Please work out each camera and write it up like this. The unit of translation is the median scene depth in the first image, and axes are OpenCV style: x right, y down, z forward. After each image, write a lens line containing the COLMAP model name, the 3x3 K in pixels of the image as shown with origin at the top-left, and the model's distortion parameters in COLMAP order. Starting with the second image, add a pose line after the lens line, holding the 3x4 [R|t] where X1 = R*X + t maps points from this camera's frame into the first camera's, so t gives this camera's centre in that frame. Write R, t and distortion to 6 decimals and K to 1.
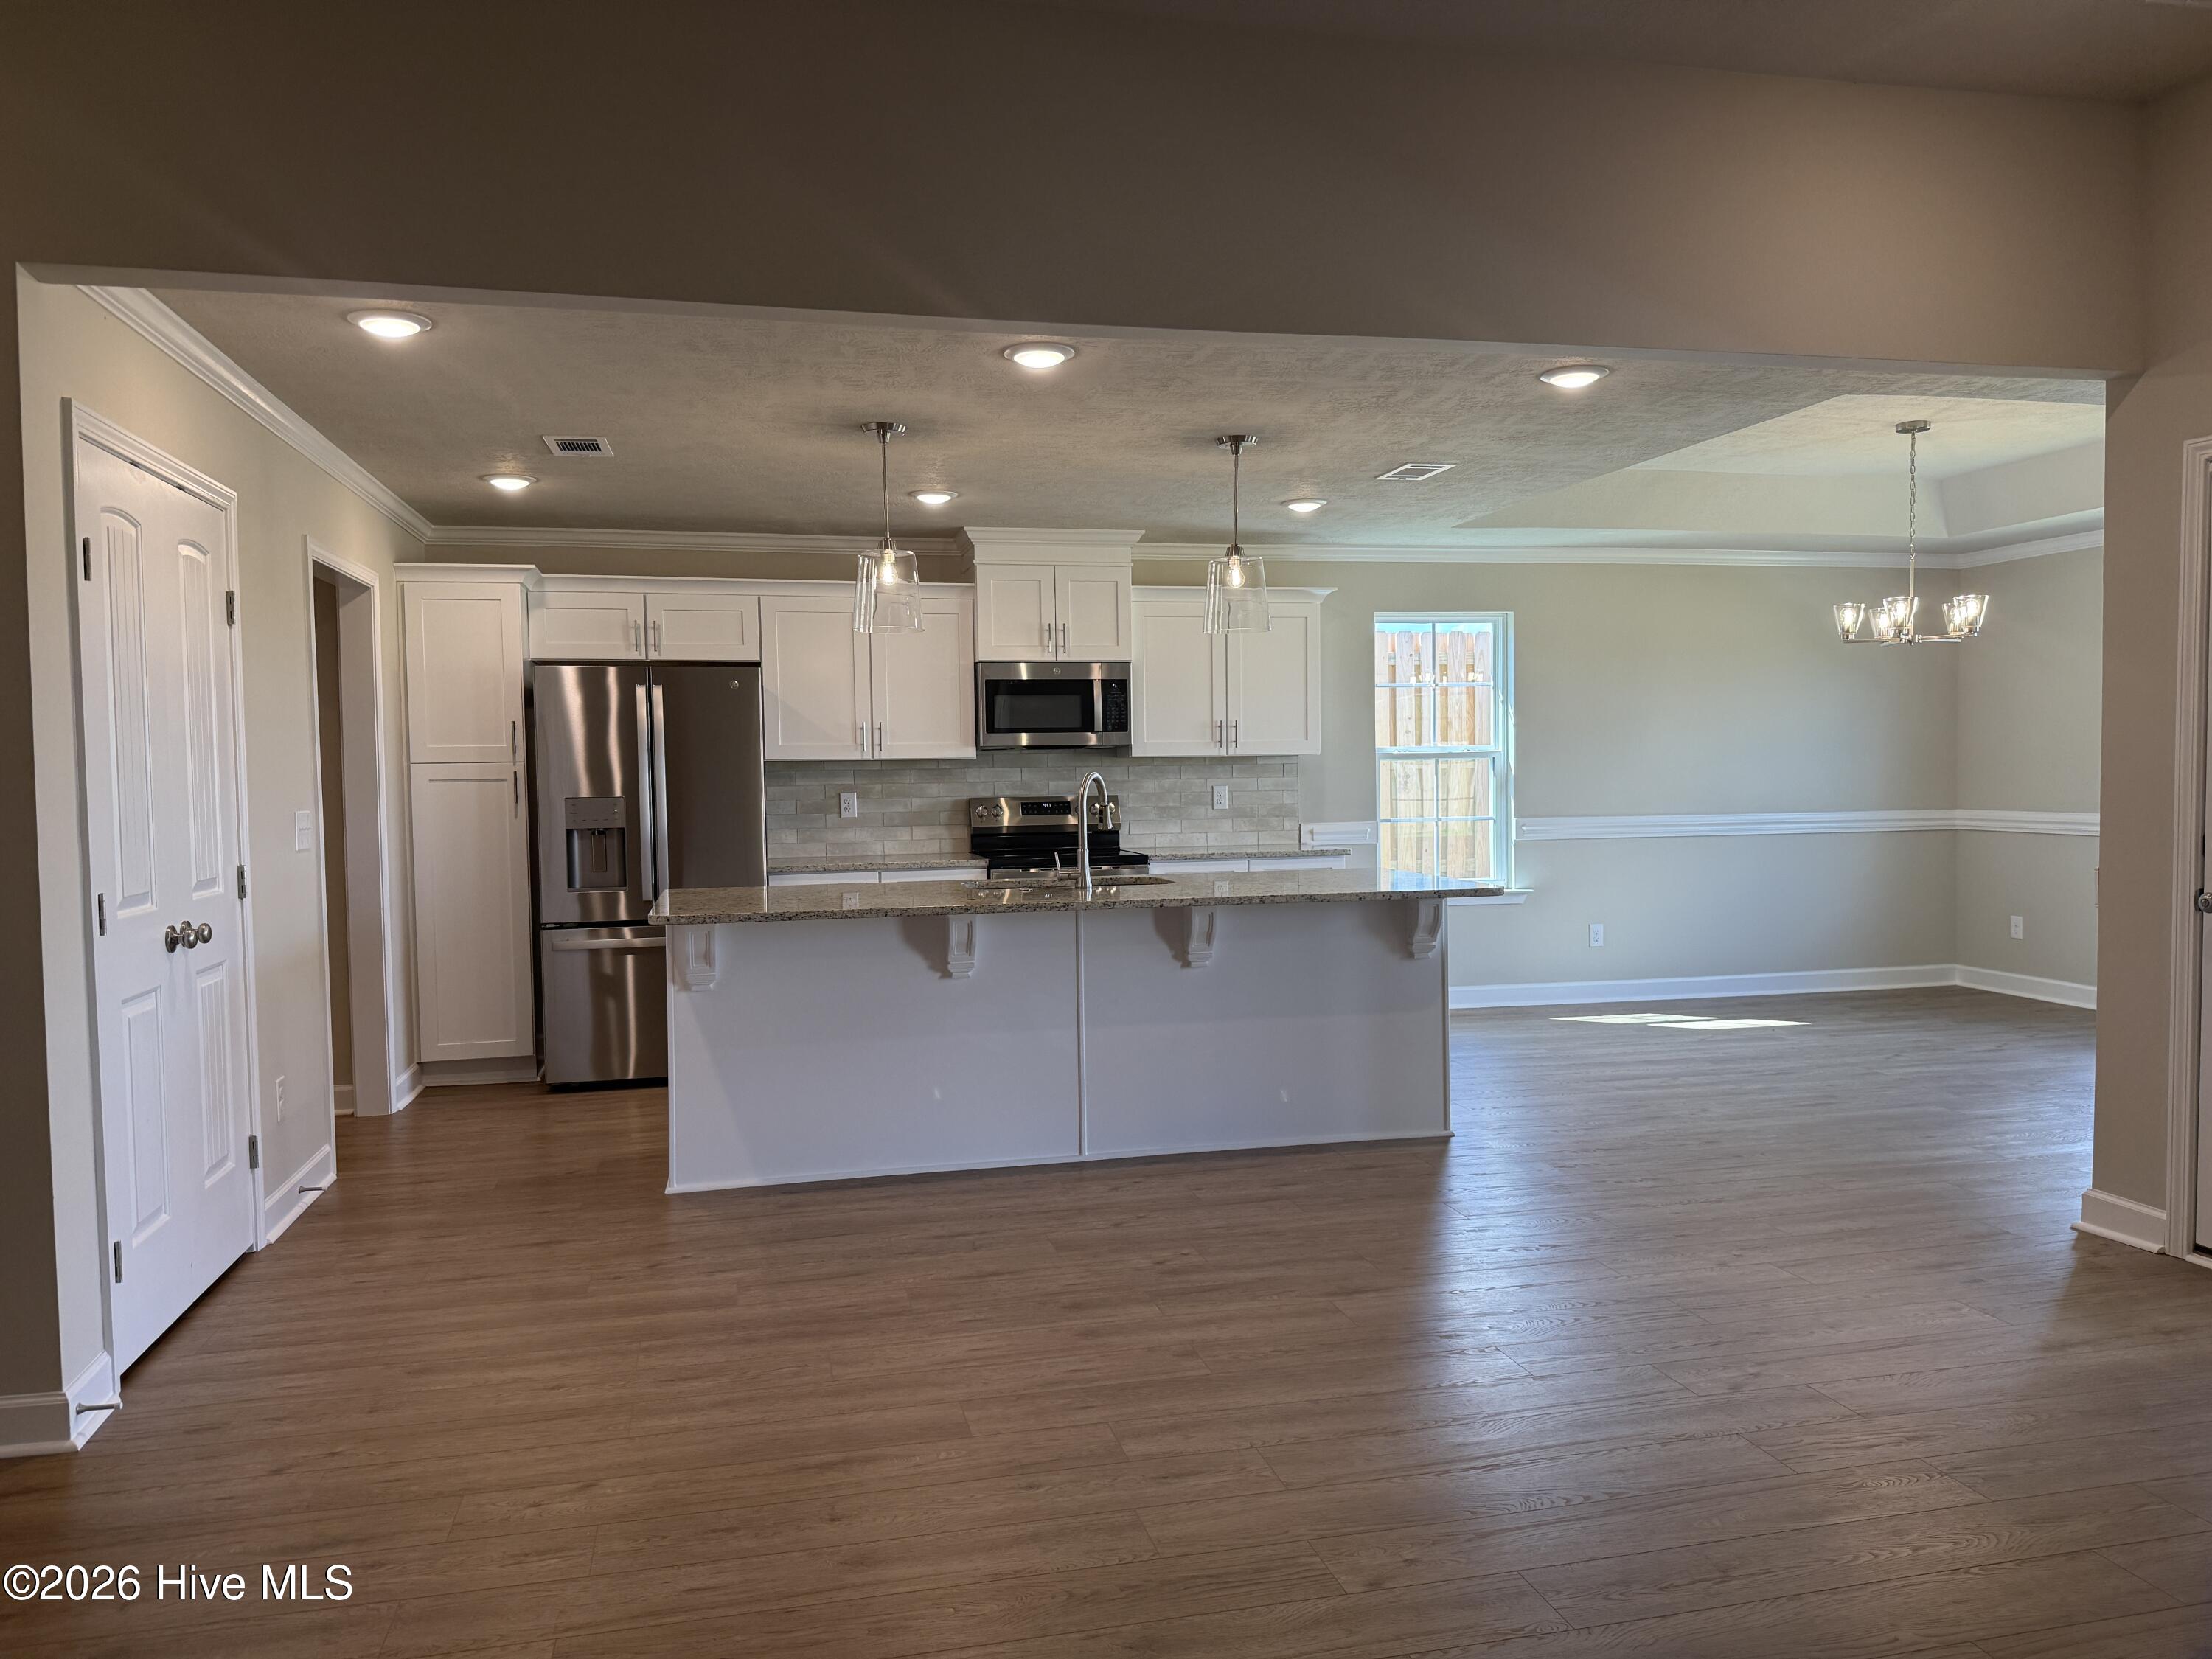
lens RADIAL K [[1561.1, 0, 1106.0], [0, 1561.1, 829.5], [0, 0, 1]] dist [0.089530, -0.101224]
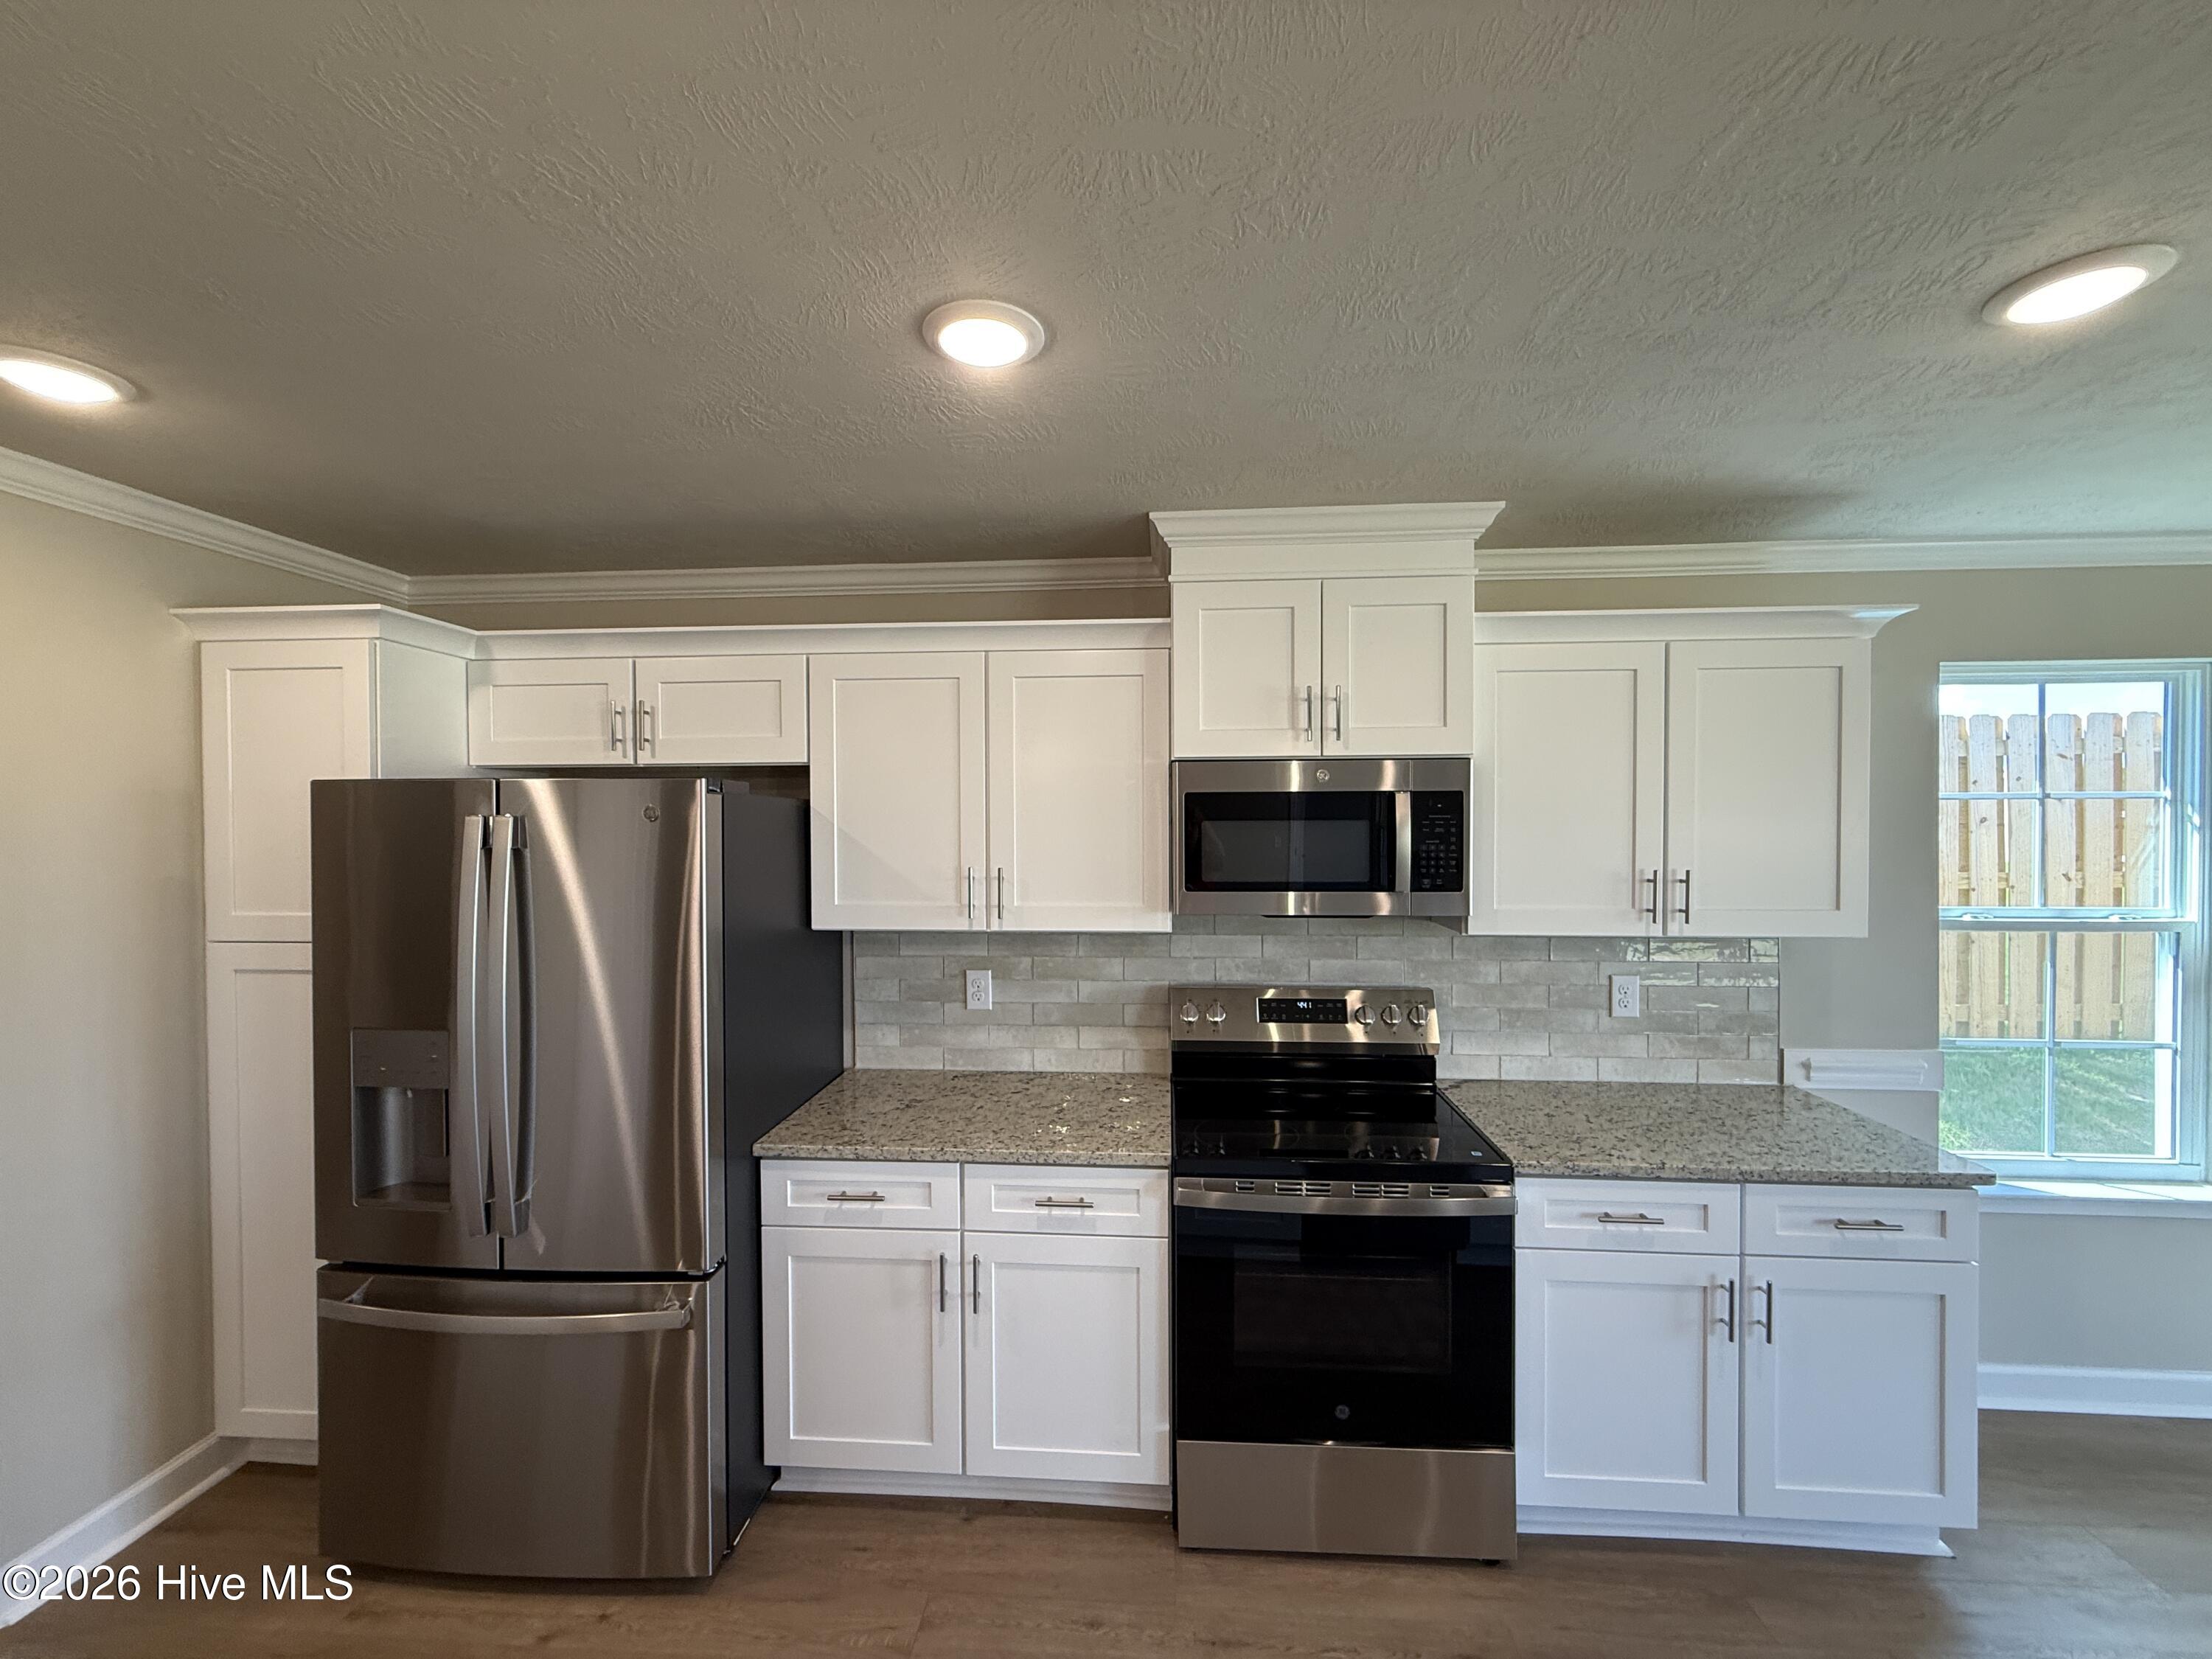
lens RADIAL K [[882.5, 0, 1084.4], [0, 882.5, 825.3], [0, 0, 1]] dist [-0.013583, -0.000098]
pose [[0.949639, 0.012810, -0.313083, -0.014322], [-0.023445, 0.999268, -0.030226, -0.072265], [0.312466, 0.036044, 0.949245, 0.677820]]
